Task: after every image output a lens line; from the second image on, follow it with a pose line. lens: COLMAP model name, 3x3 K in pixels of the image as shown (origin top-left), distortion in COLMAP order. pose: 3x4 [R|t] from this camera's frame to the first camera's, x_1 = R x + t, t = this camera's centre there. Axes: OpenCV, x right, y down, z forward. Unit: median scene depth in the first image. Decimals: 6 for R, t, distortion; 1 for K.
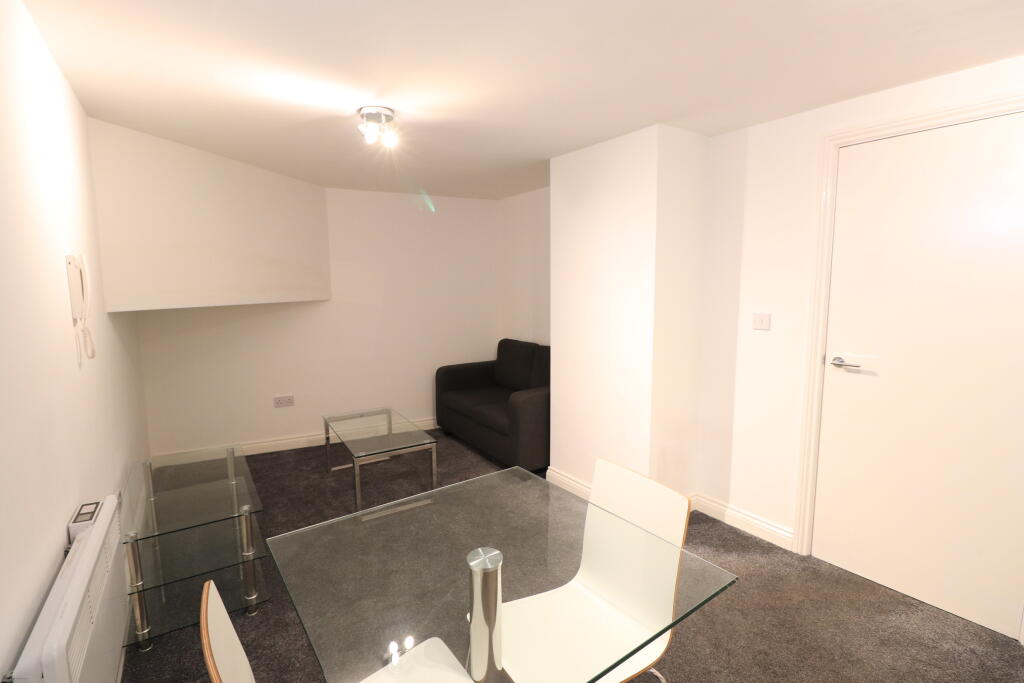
lens RADIAL K [[491.1, 0, 512.0], [0, 491.1, 341.5], [0, 0, 1]] dist [-0.000160, -0.000043]
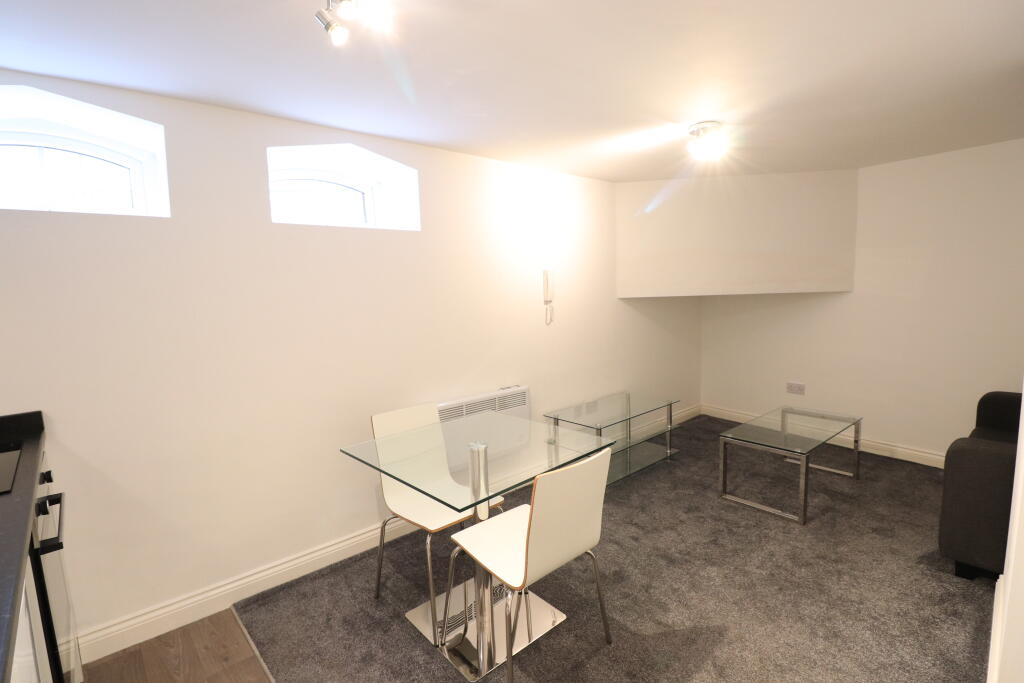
lens RADIAL K [[497.5, 0, 512.0], [0, 497.5, 341.5], [0, 0, 1]] dist [-0.000371, -0.000136]
pose [[0.107084, 0.116028, -0.987457, 0.529556], [-0.085844, 0.990537, 0.107080, -0.040165], [0.990537, 0.073301, 0.116031, 0.289103]]
